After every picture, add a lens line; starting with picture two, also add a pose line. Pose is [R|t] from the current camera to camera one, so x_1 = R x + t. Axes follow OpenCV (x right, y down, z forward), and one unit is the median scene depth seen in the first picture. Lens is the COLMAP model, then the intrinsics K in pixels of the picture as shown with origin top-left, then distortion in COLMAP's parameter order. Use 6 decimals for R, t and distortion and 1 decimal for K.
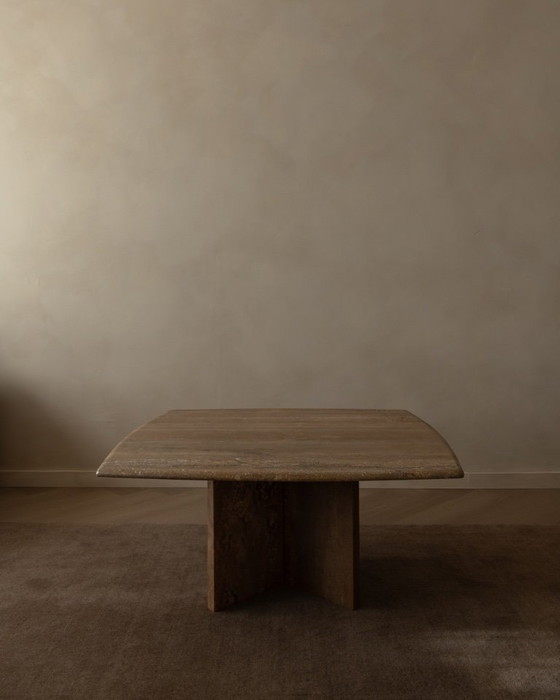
lens RADIAL K [[628.3, 0, 280.0], [0, 628.3, 350.0], [0, 0, 1]] dist [0.007607, 0.003131]
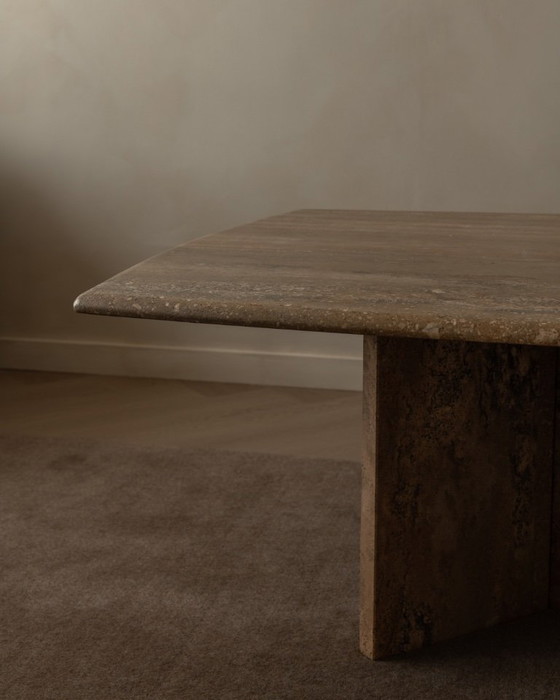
lens RADIAL K [[1052.2, 0, 257.3], [0, 1052.2, 349.3], [0, 0, 1]] dist [0.030030, 0.046301]
pose [[0.964696, 0.038762, -0.260499, -0.004390], [-0.000552, 0.989406, 0.145177, 0.108557], [0.263367, -0.139908, 0.954497, 0.333198]]
